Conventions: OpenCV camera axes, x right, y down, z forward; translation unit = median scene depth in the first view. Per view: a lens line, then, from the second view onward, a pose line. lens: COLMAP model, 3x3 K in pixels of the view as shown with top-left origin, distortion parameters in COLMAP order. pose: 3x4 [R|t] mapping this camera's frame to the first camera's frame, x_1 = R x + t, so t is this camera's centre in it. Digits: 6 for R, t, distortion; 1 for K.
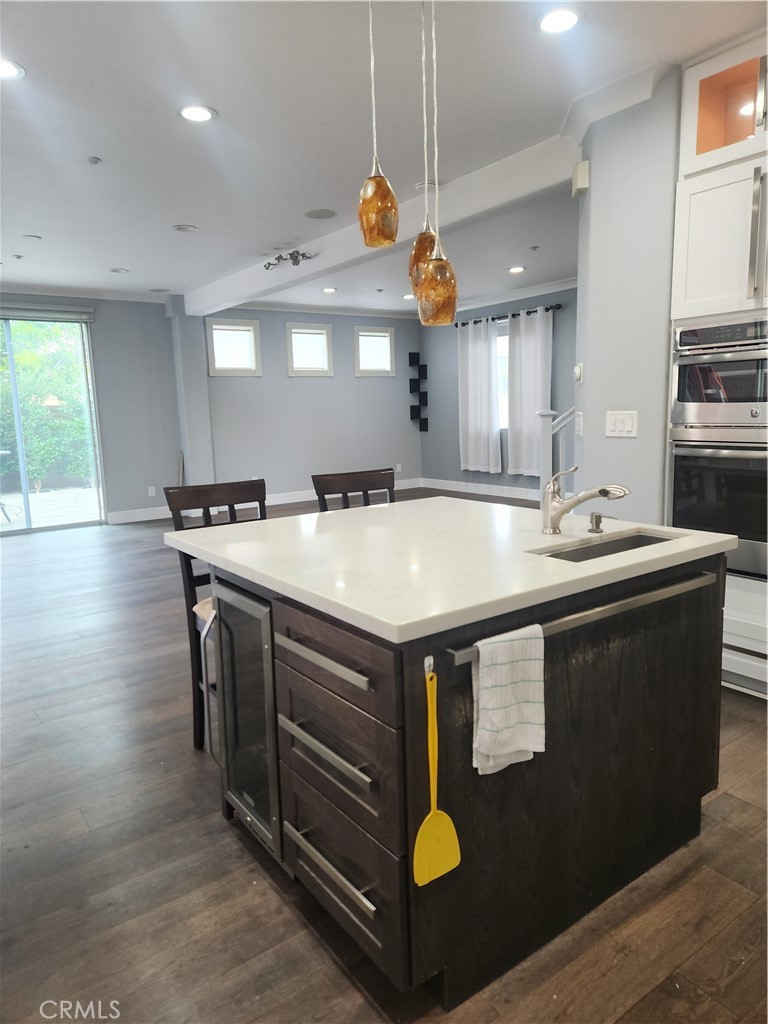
lens RADIAL K [[693.1, 0, 386.7], [0, 693.1, 515.6], [0, 0, 1]] dist [0.066152, -0.004242]
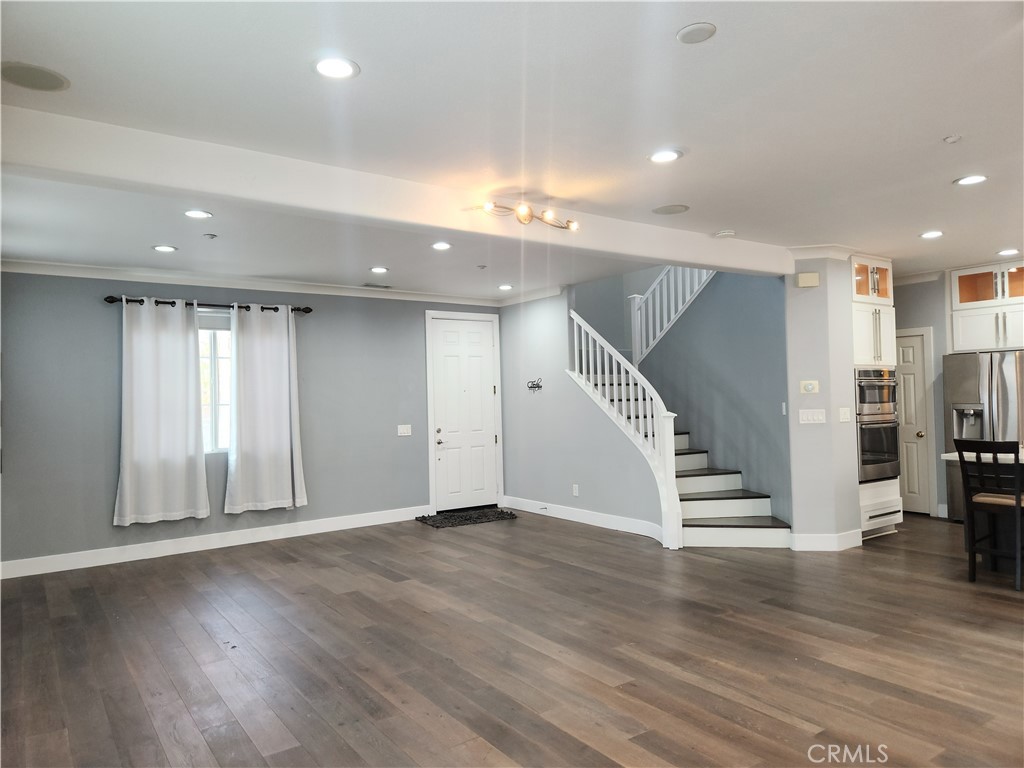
lens RADIAL K [[693.1, 0, 509.0], [0, 693.1, 385.2], [0, 0, 1]] dist [0.066152, -0.004242]
pose [[0.002312, 0.047999, 0.998845, -0.562348], [0.181867, 0.982170, -0.047619, -0.103043], [-0.983321, 0.181767, -0.006459, 0.684610]]
